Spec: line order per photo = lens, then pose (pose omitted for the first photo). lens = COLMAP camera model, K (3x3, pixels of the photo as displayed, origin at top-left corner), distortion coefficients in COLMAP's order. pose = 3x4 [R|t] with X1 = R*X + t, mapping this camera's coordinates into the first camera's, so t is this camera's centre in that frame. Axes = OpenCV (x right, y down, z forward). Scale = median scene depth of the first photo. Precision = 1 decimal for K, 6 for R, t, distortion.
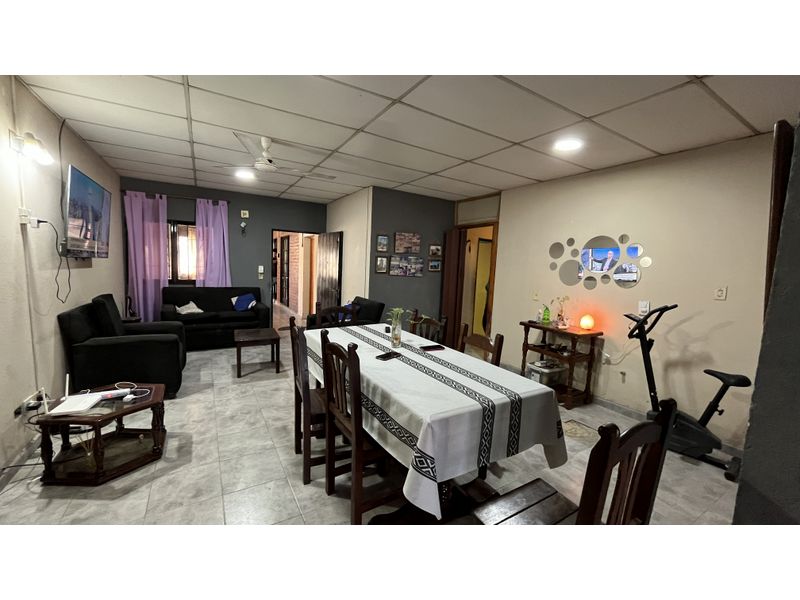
lens RADIAL K [[326.0, 0, 400.0], [0, 326.0, 300.0], [0, 0, 1]] dist [0.001842, 0.000050]
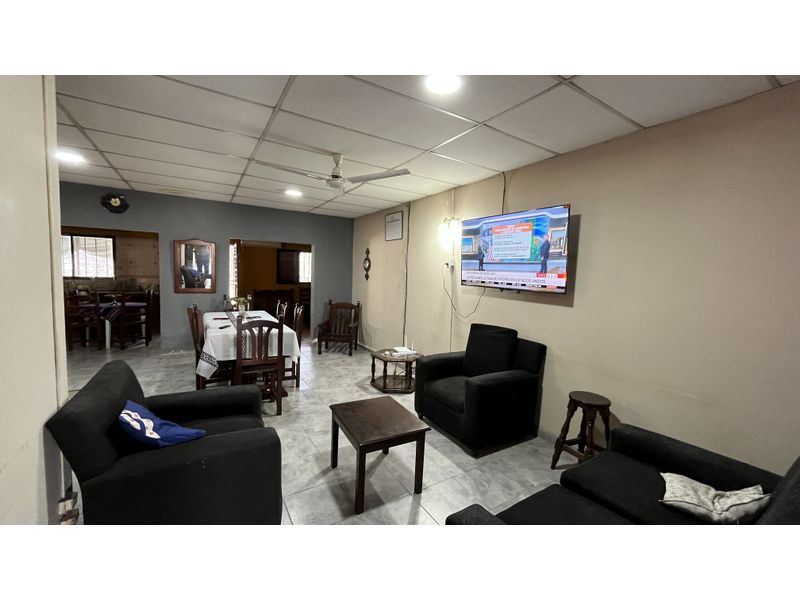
lens RADIAL K [[326.0, 0, 400.0], [0, 326.0, 300.0], [0, 0, 1]] dist [0.001842, 0.000050]
pose [[-0.996711, -0.077657, -0.023163, -0.551459], [-0.080652, 0.978461, 0.190023, -0.244238], [0.007907, 0.191267, -0.981506, 1.849250]]
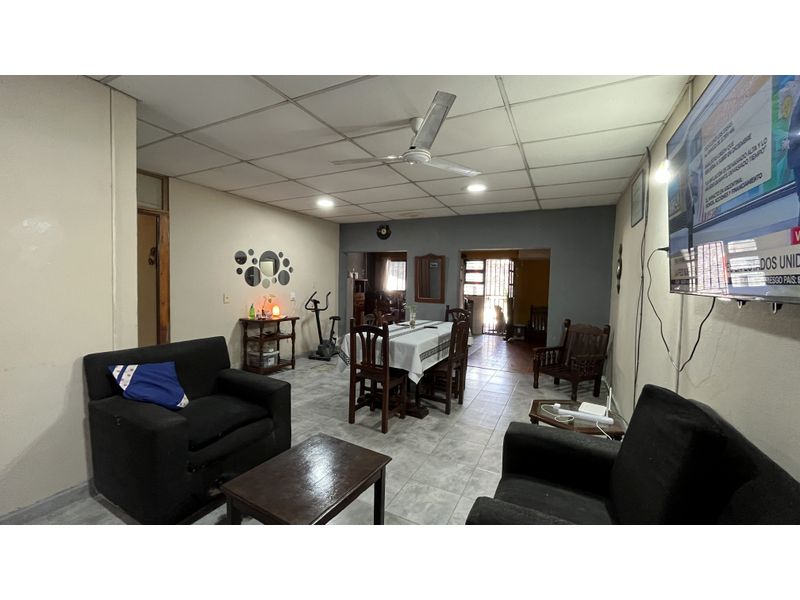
lens RADIAL K [[326.0, 0, 400.0], [0, 326.0, 300.0], [0, 0, 1]] dist [0.001842, 0.000050]
pose [[-0.533021, -0.101857, 0.839949, -0.966986], [0.040784, 0.988480, 0.145750, -0.174007], [-0.845119, 0.111944, -0.522726, 1.337231]]
